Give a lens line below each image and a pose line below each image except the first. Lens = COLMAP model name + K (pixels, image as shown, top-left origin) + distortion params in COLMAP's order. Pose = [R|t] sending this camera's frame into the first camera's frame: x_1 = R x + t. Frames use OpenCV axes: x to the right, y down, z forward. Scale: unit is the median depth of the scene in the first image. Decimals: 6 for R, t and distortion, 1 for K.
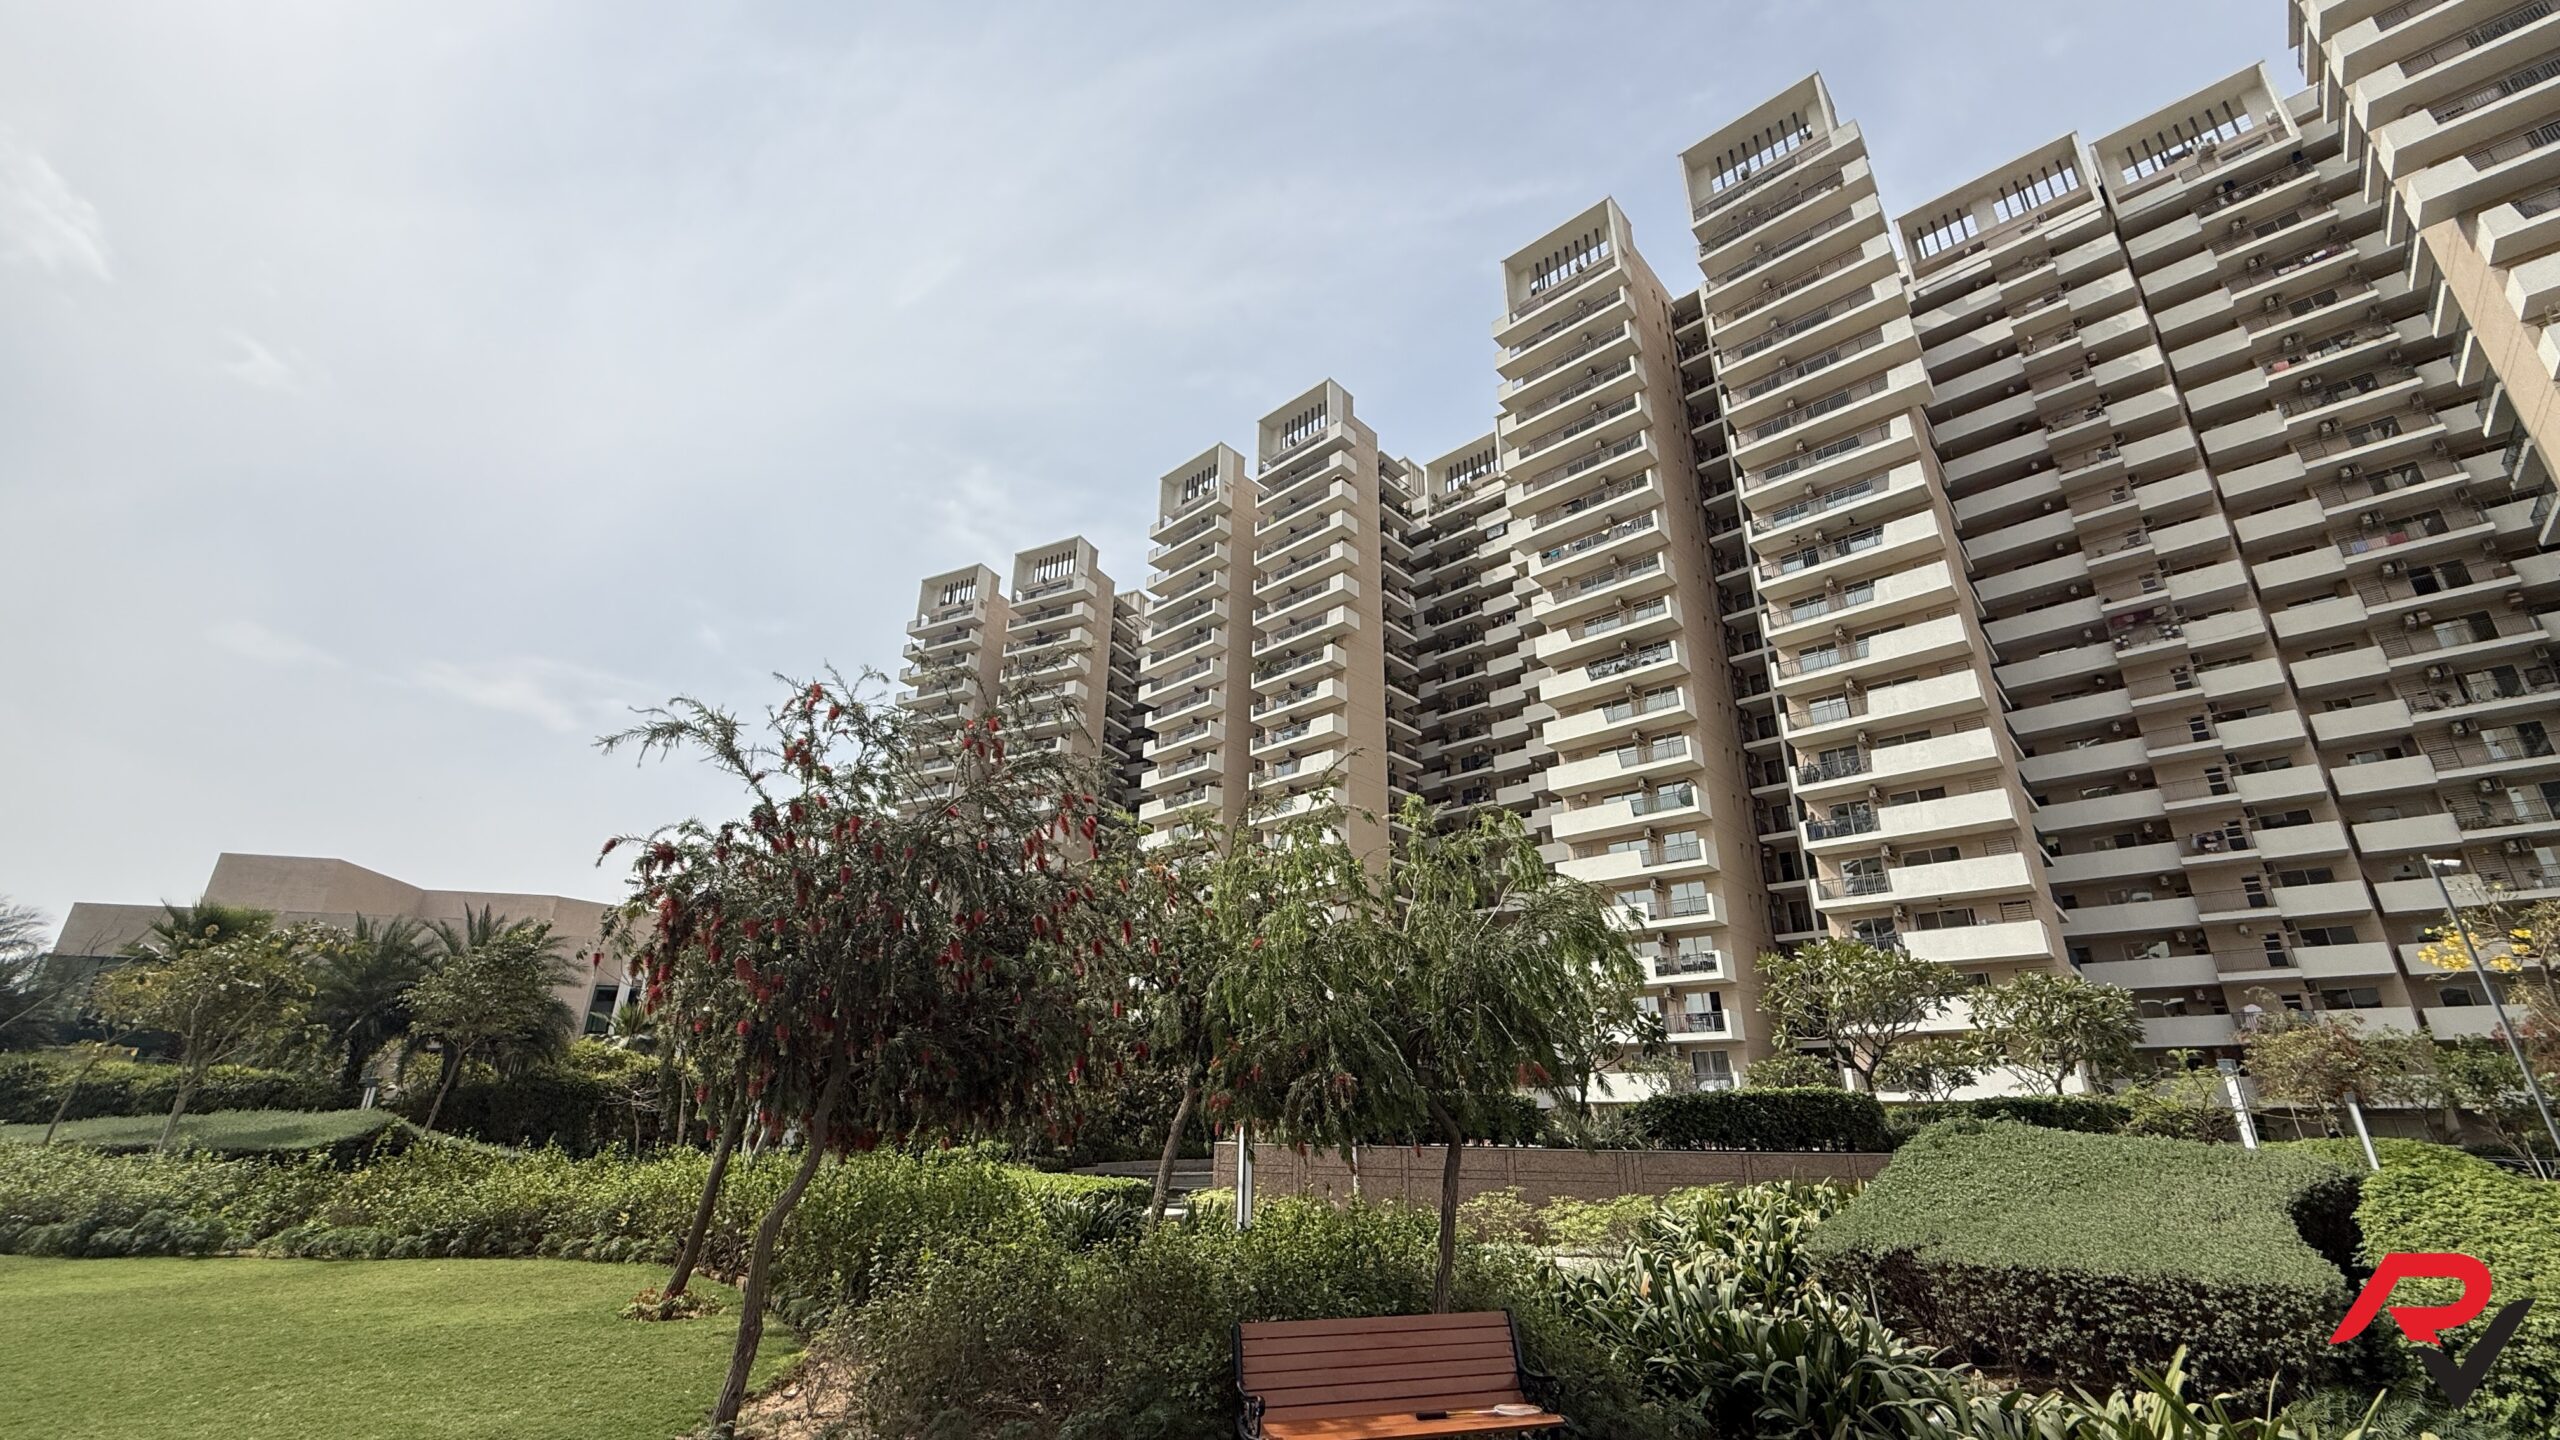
lens RADIAL K [[1014.6, 0, 1286.7], [0, 1014.6, 727.3], [0, 0, 1]] dist [0.001629, -0.000554]
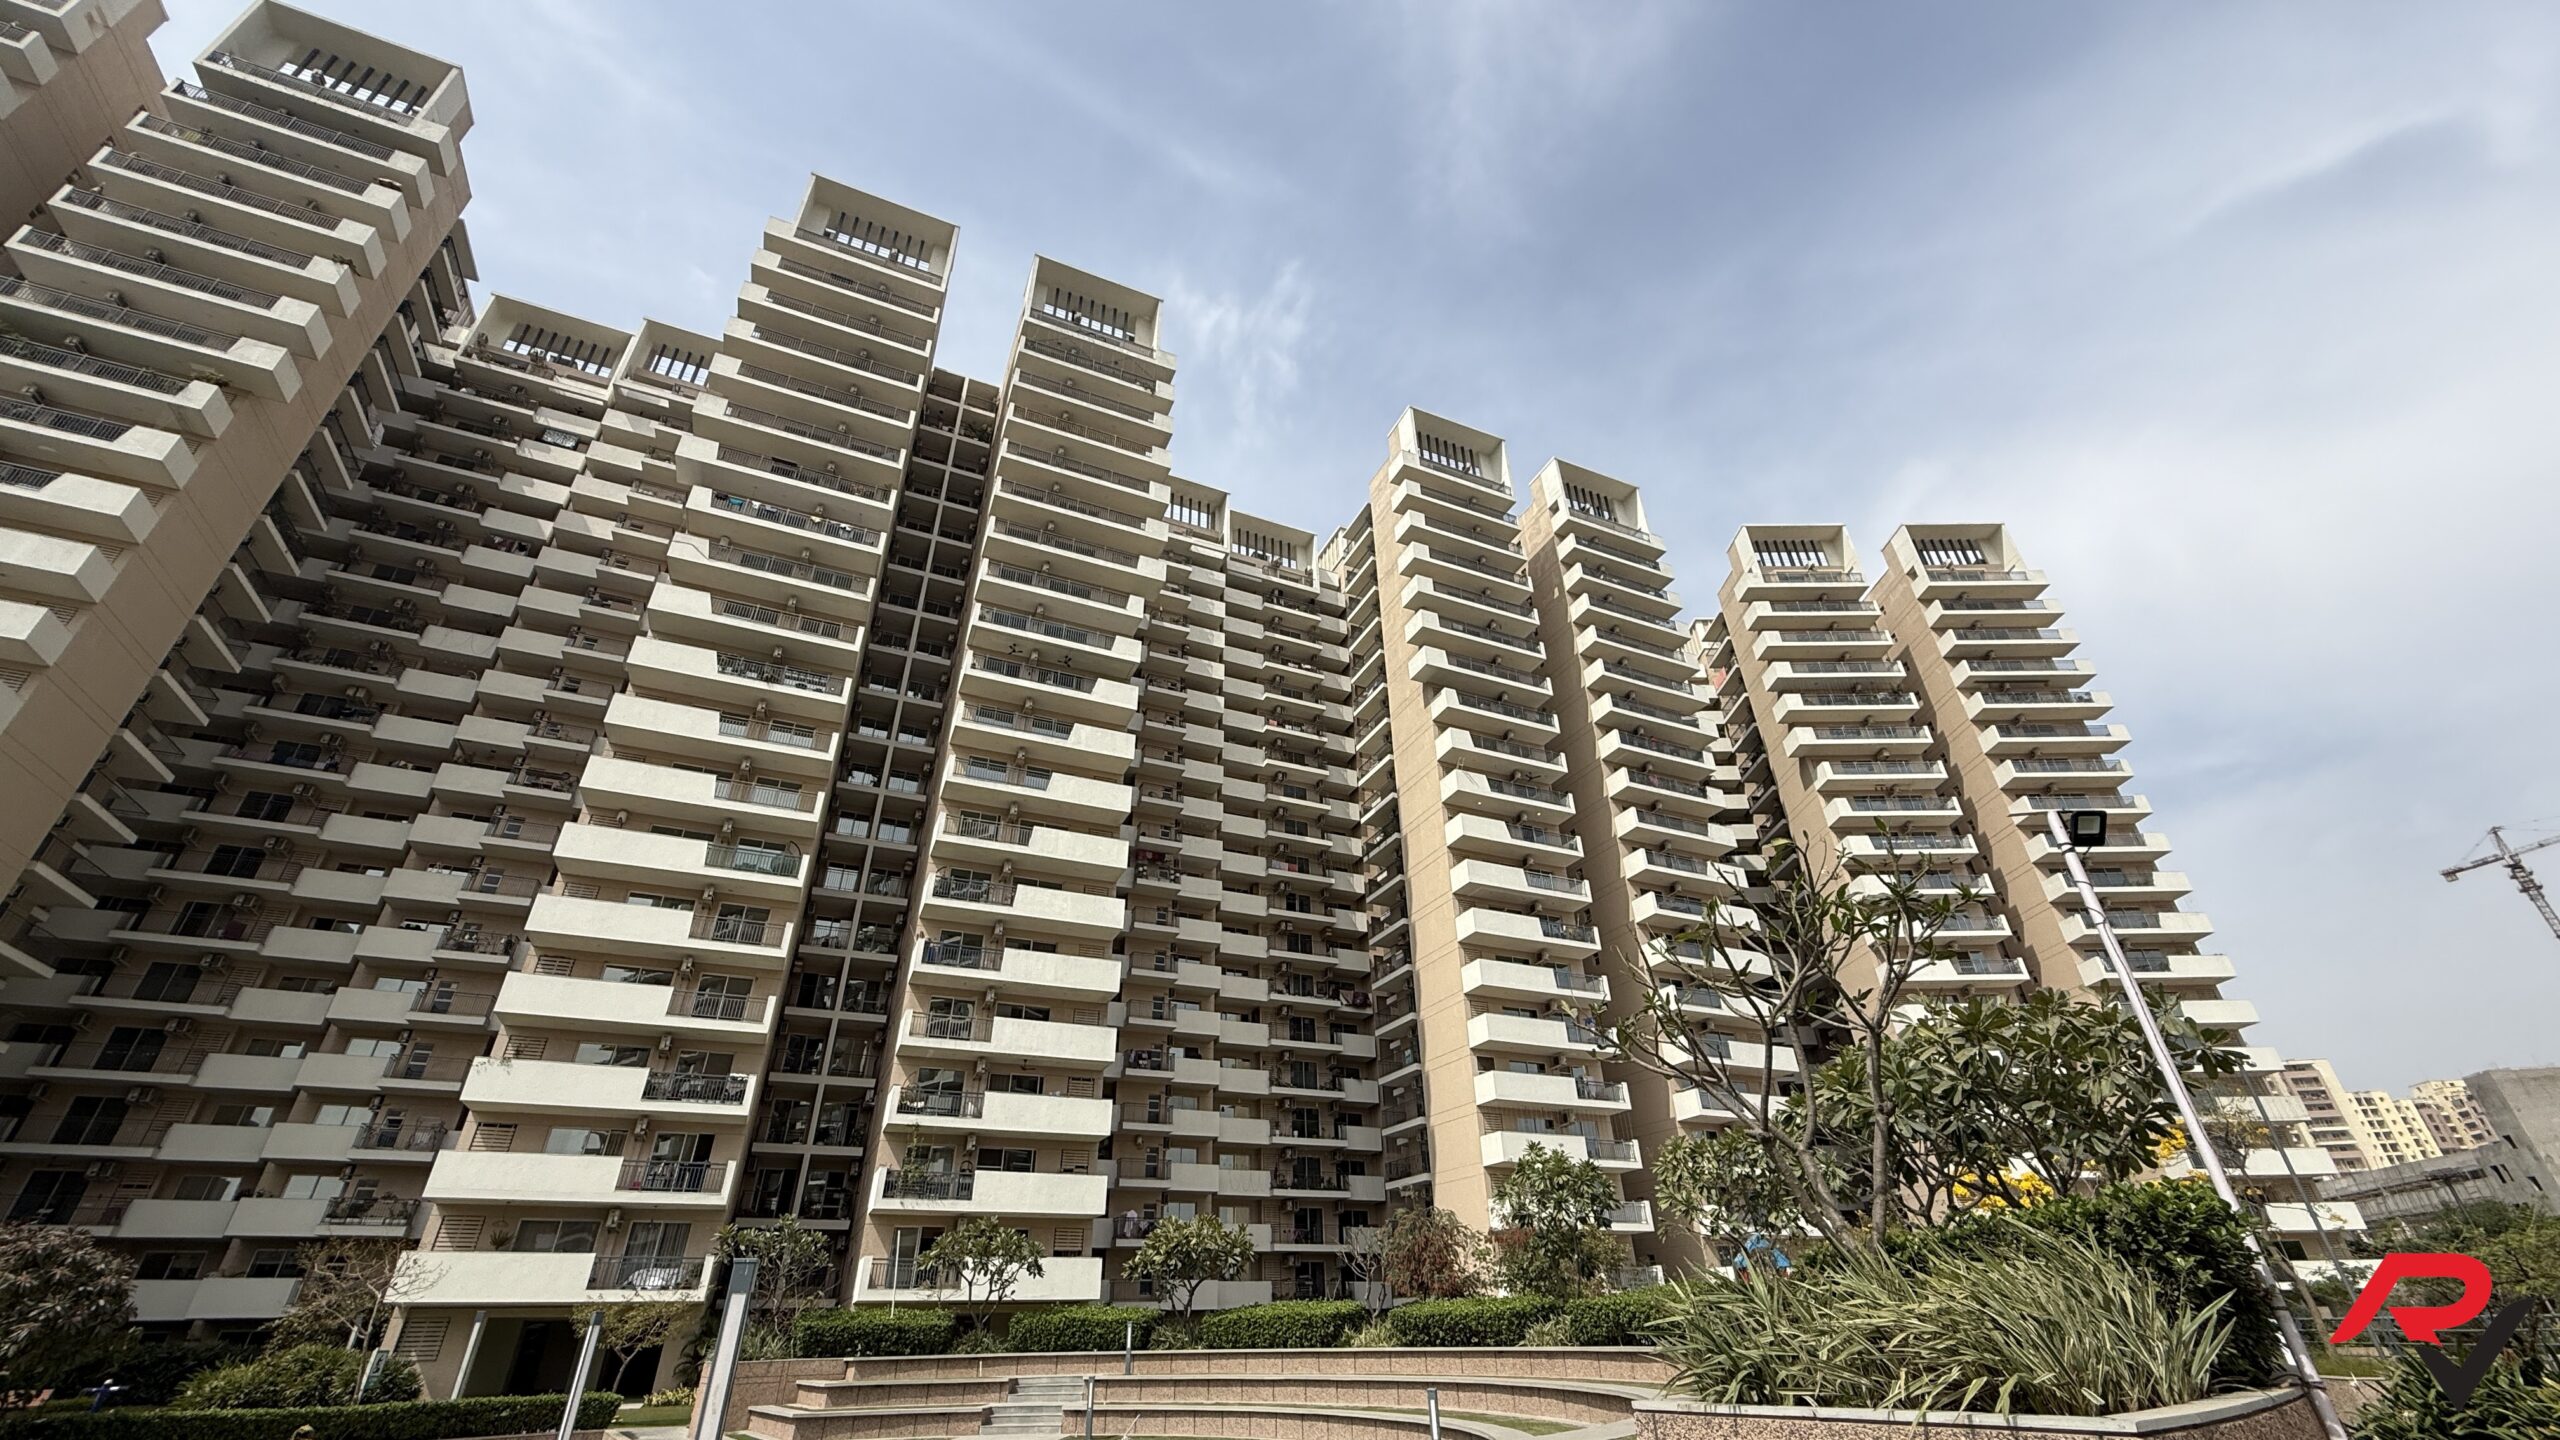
lens RADIAL K [[1014.6, 0, 1269.6], [0, 1014.6, 724.8], [0, 0, 1]] dist [0.001629, -0.000554]
pose [[0.404109, 0.458312, 0.791610, -0.097369], [-0.311603, 0.882633, -0.351940, 0.120070], [-0.860000, -0.104446, 0.499491, 0.297430]]
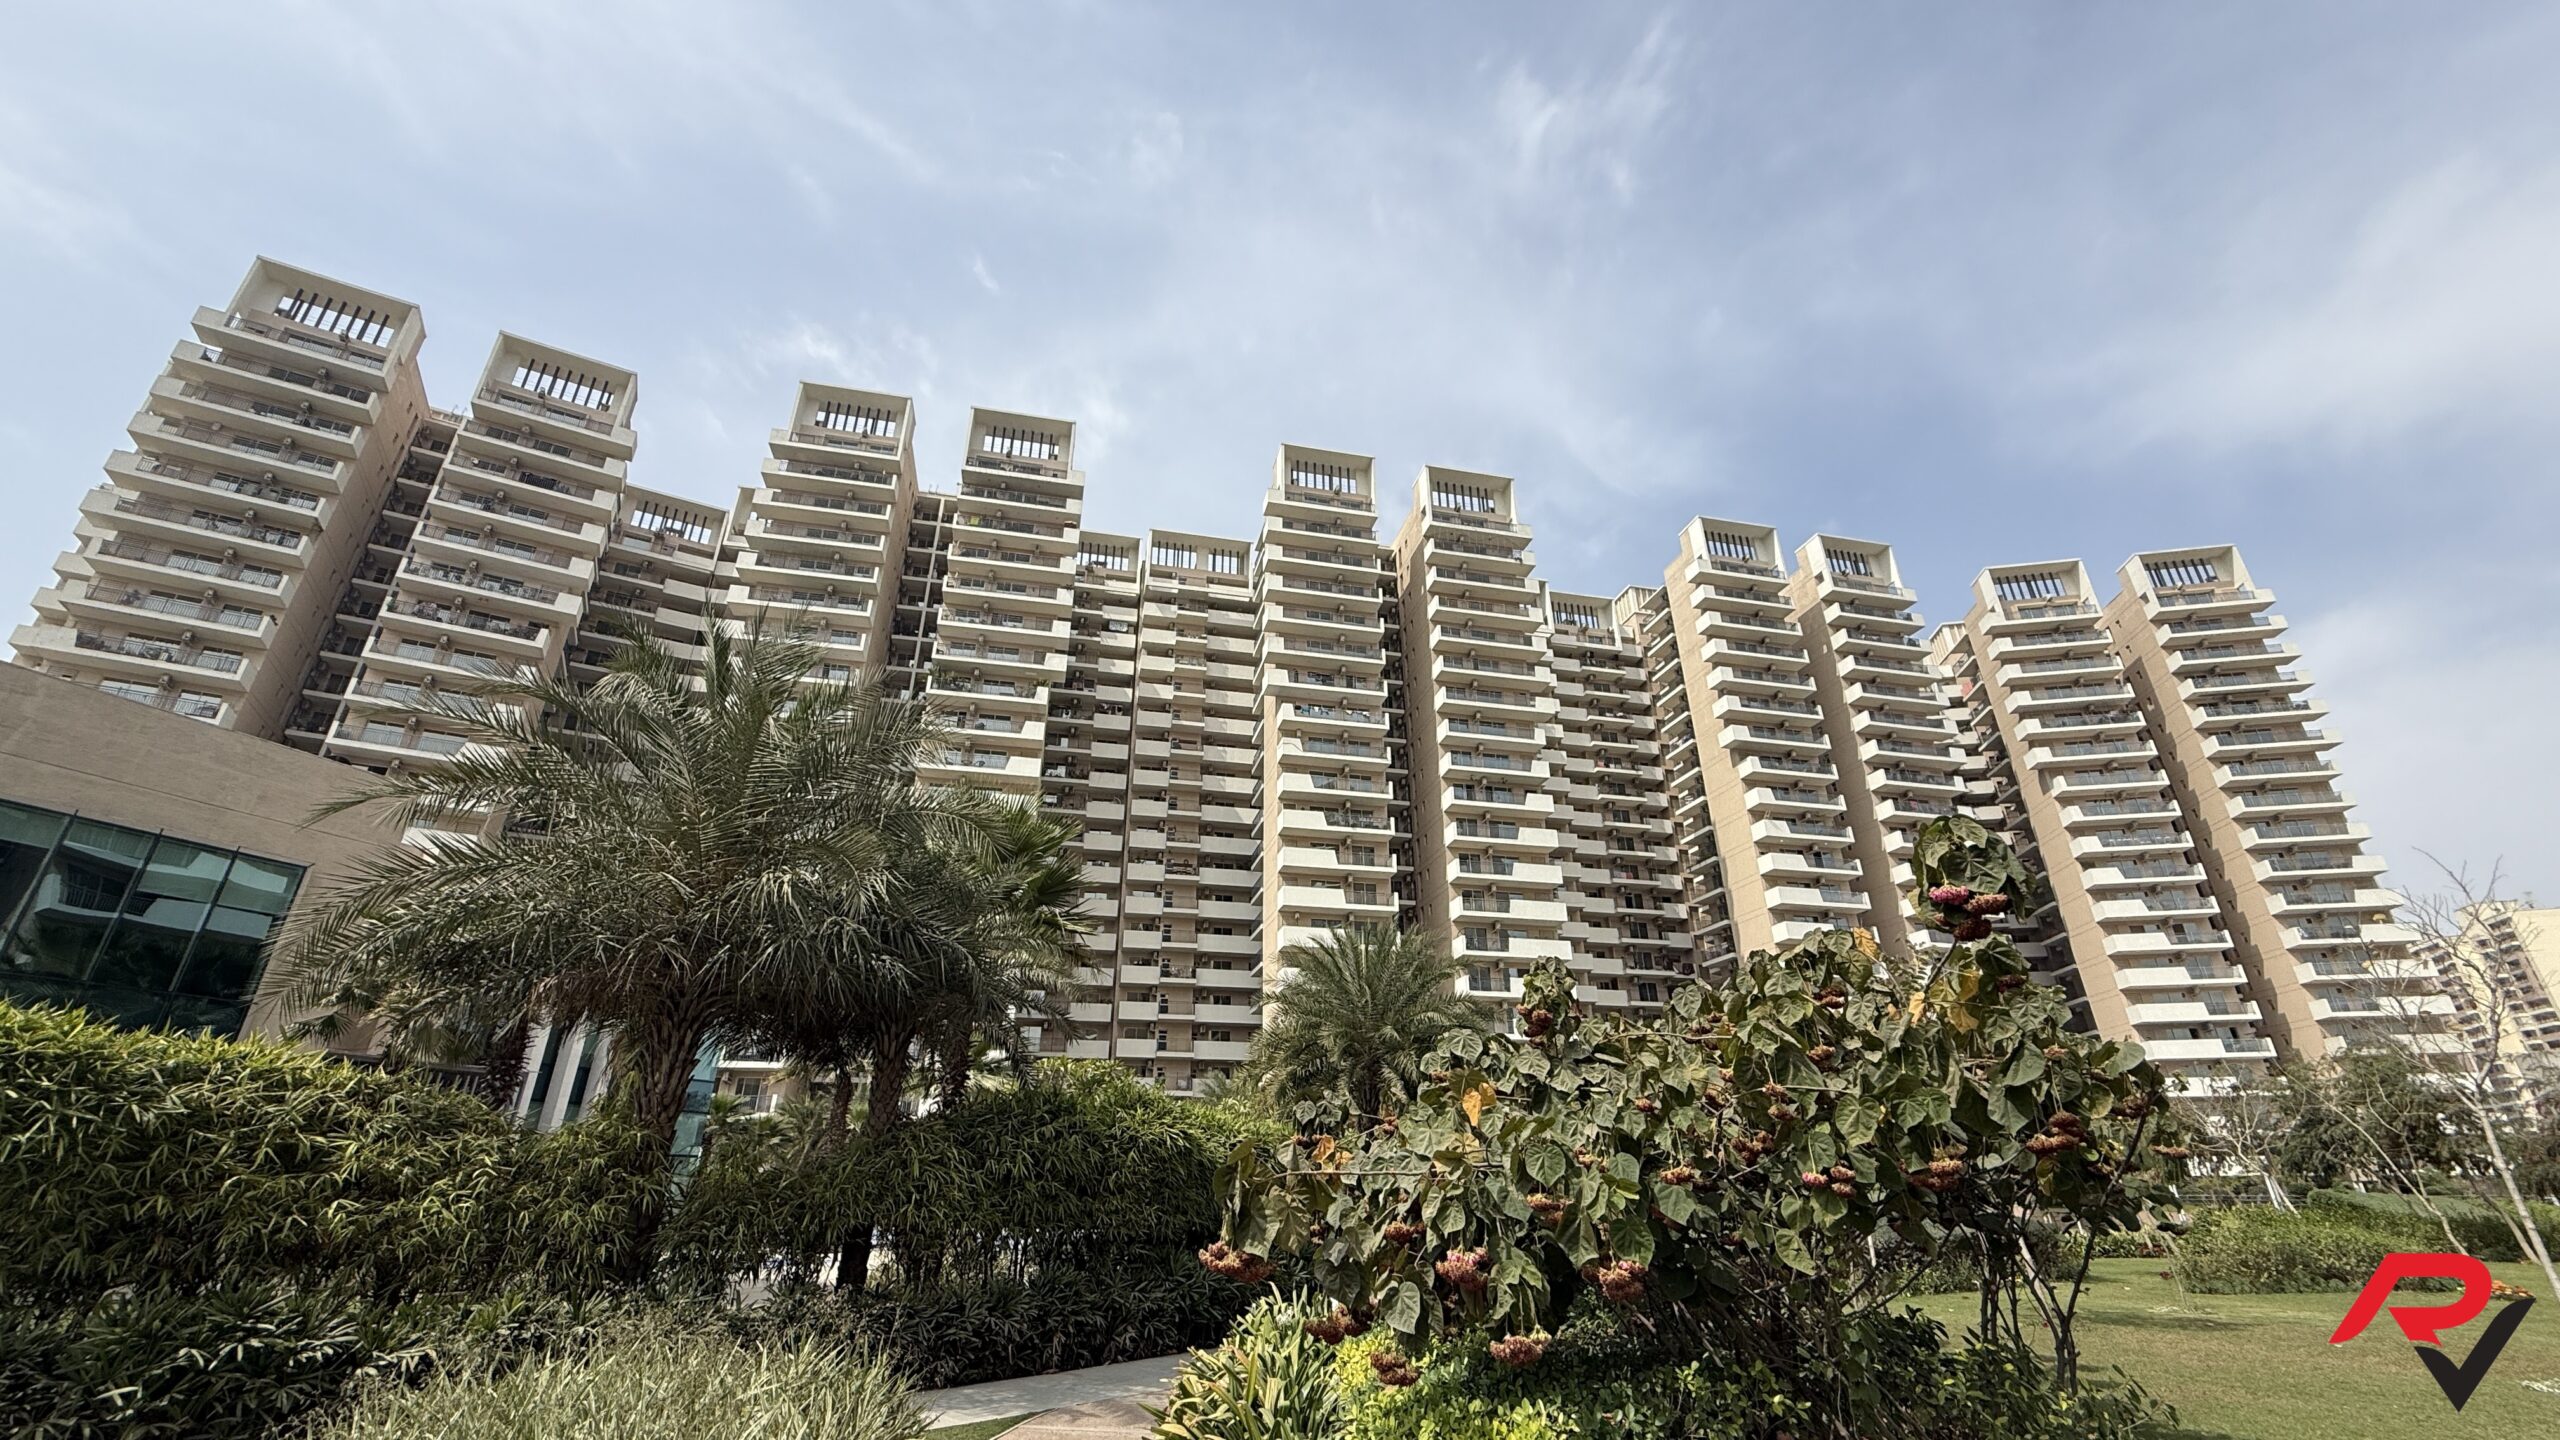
lens RADIAL K [[1014.6, 0, 1270.8], [0, 1014.6, 719.4], [0, 0, 1]] dist [0.001629, -0.000554]
pose [[0.569012, 0.333991, 0.751449, -0.714529], [-0.290514, 0.936526, -0.196268, 0.095521], [-0.769303, -0.106627, 0.629924, 0.287909]]
